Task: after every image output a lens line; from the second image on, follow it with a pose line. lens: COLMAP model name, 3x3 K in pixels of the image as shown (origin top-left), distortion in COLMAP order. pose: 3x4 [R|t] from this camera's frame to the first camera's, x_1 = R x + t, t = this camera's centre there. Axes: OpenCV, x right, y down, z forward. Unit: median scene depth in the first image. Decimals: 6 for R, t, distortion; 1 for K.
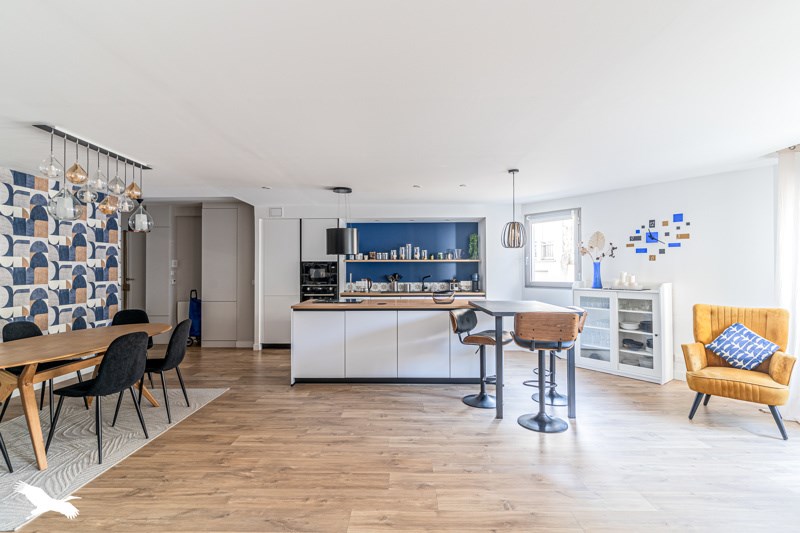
lens RADIAL K [[381.1, 0, 400.0], [0, 381.1, 266.5], [0, 0, 1]] dist [0.000599, 0.000164]
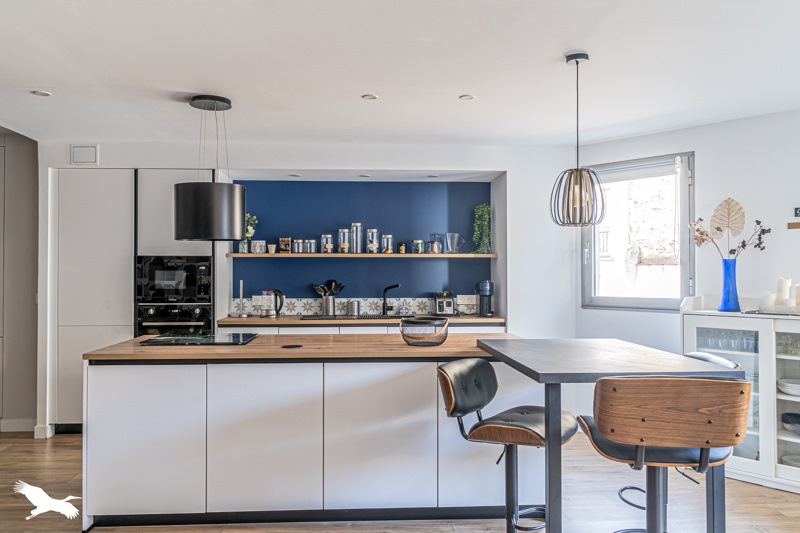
lens RADIAL K [[625.3, 0, 400.0], [0, 625.3, 266.5], [0, 0, 1]] dist [0.000002, 0.000363]
pose [[0.997156, 0.003584, 0.075274, 0.022237], [-0.003385, 0.999990, -0.002772, 0.002189], [-0.075283, 0.002509, 0.997159, 0.199818]]
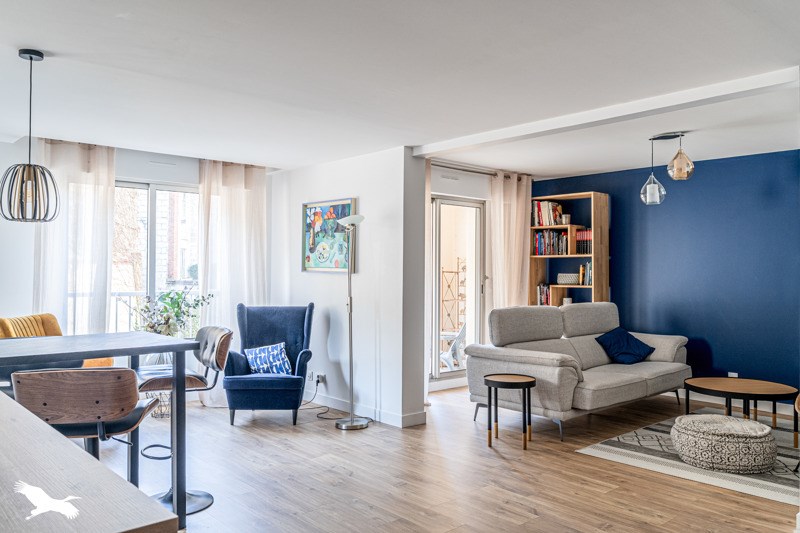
lens RADIAL K [[625.3, 0, 400.0], [0, 625.3, 266.5], [0, 0, 1]] dist [0.000002, 0.000363]
pose [[-0.680089, 0.005539, 0.733108, -0.411083], [-0.008994, 0.999833, -0.015897, 0.009278], [-0.733074, -0.017405, -0.679926, 0.878562]]
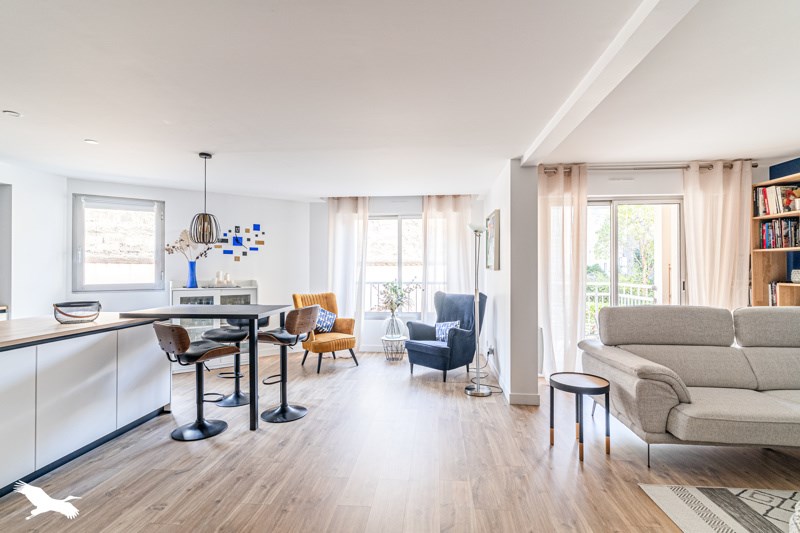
lens RADIAL K [[382.8, 0, 400.0], [0, 382.8, 266.5], [0, 0, 1]] dist [0.001950, 0.000133]
pose [[0.076186, 0.008635, 0.997056, -0.400548], [-0.007668, 0.999938, -0.008075, 0.005385], [-0.997064, -0.007030, 0.076248, 0.363272]]
